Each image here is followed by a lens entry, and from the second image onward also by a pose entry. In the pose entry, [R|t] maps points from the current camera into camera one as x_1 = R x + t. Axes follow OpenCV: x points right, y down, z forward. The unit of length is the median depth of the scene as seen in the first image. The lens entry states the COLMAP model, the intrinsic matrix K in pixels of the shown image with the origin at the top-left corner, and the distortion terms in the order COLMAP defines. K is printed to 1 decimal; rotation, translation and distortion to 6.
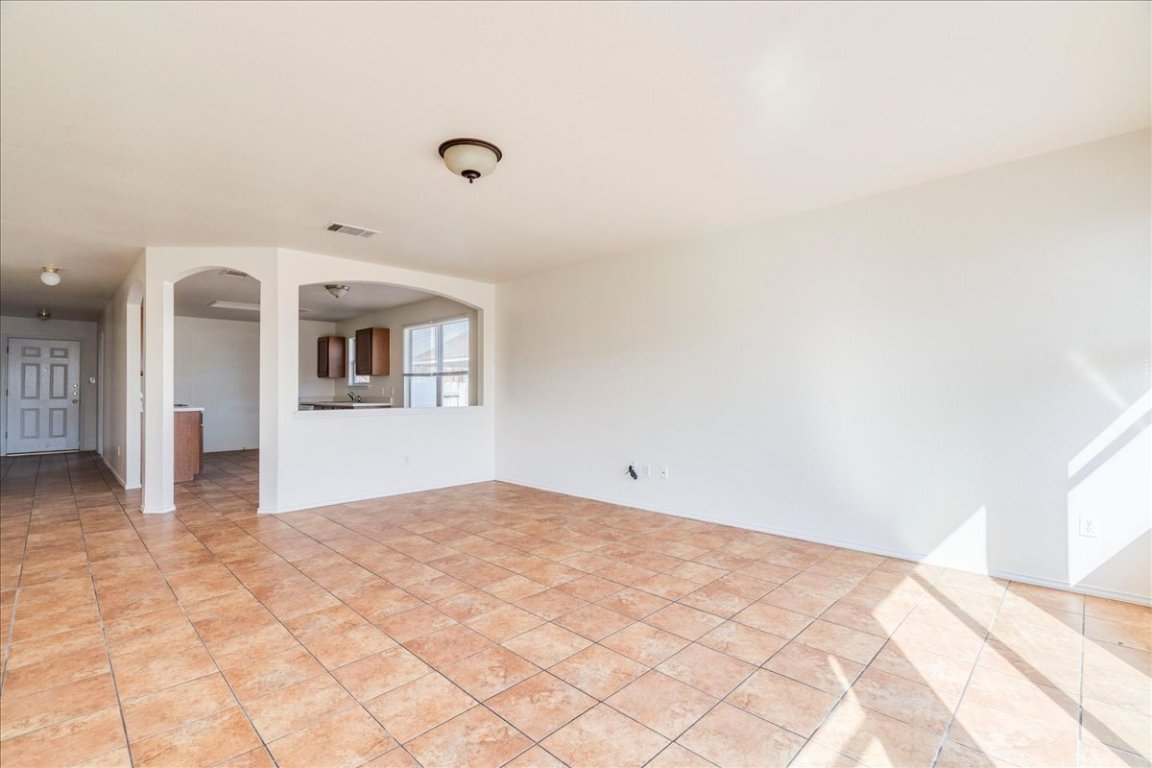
lens RADIAL K [[524.1, 0, 570.7], [0, 524.1, 386.4], [0, 0, 1]] dist [-0.003111, 0.002029]
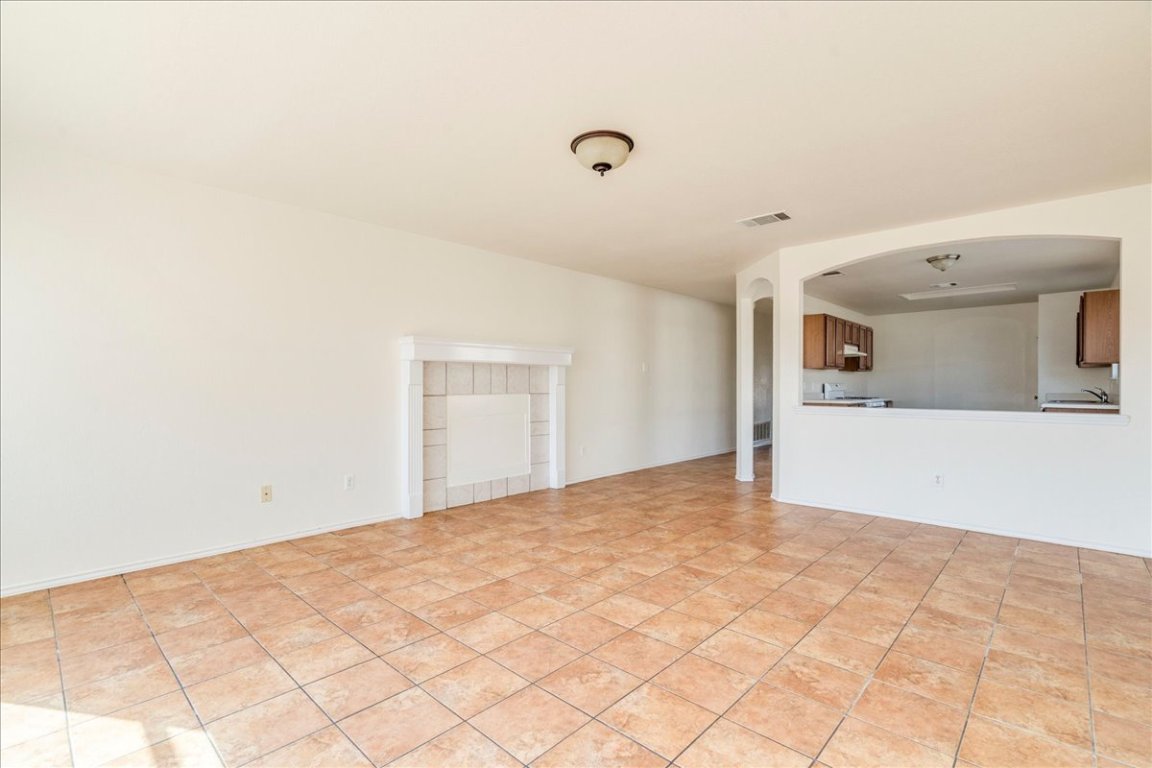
lens RADIAL K [[524.1, 0, 570.2], [0, 524.1, 383.7], [0, 0, 1]] dist [-0.003111, 0.002029]
pose [[0.021754, -0.000347, -0.999763, 0.786962], [0.007207, 0.999974, -0.000191, 0.003100], [0.999737, -0.007201, 0.021756, 0.903520]]
